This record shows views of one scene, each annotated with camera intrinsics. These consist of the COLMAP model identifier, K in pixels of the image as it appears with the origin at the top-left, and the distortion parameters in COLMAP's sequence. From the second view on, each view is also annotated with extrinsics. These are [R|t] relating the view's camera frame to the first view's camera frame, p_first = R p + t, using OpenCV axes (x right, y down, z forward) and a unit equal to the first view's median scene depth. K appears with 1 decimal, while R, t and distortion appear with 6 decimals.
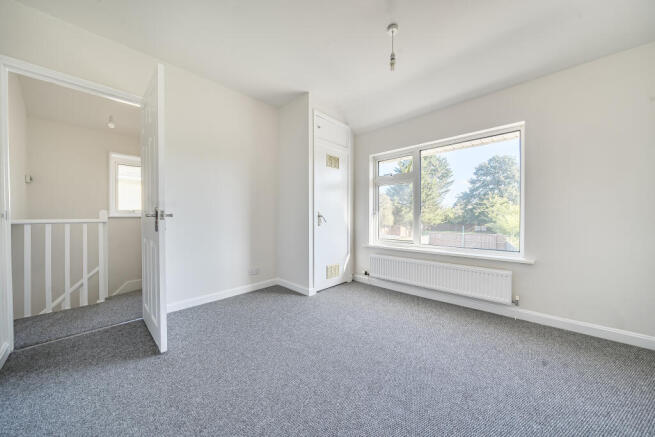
lens RADIAL K [[221.2, 0, 329.0], [0, 221.2, 217.7], [0, 0, 1]] dist [-0.007679, -0.000004]
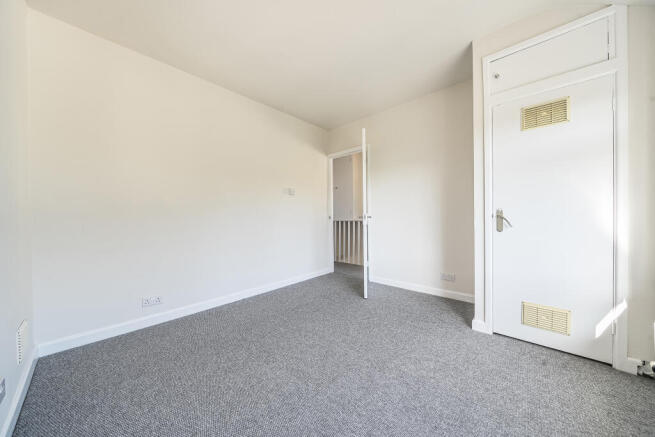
lens RADIAL K [[221.2, 0, 327.7], [0, 221.2, 218.3], [0, 0, 1]] dist [-0.007679, -0.000004]
pose [[0.015092, 0.002253, -0.999884, 0.566359], [0.002598, 0.999994, 0.002292, -0.003636], [0.999883, -0.002632, 0.015086, 0.488465]]
